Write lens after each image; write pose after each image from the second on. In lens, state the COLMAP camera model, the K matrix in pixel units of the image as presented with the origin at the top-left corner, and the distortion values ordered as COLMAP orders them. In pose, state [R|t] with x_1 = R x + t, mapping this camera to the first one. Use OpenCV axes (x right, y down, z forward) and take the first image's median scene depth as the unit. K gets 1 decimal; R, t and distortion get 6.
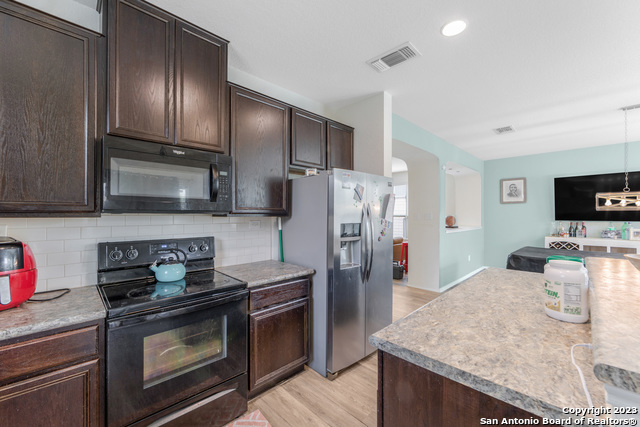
lens RADIAL K [[259.2, 0, 320.0], [0, 259.2, 213.5], [0, 0, 1]] dist [0.000163, 0.000049]
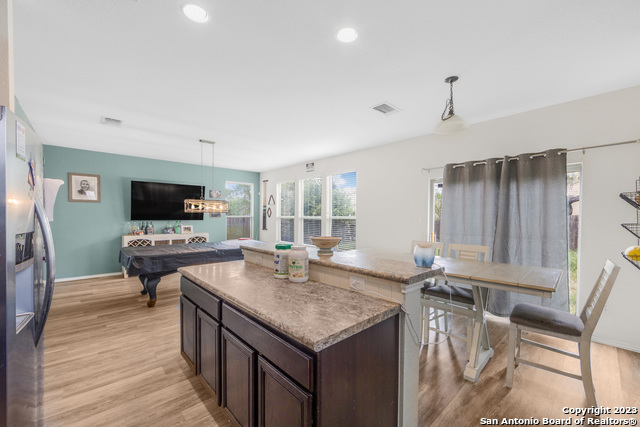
lens RADIAL K [[259.0, 0, 323.4], [0, 259.0, 222.3], [0, 0, 1]] dist [-0.001620, -0.000052]
pose [[0.027150, -0.022995, 0.999367, -0.163885], [-0.010912, 0.999669, 0.023298, 0.000623], [-0.999572, -0.011538, 0.026890, 0.207874]]
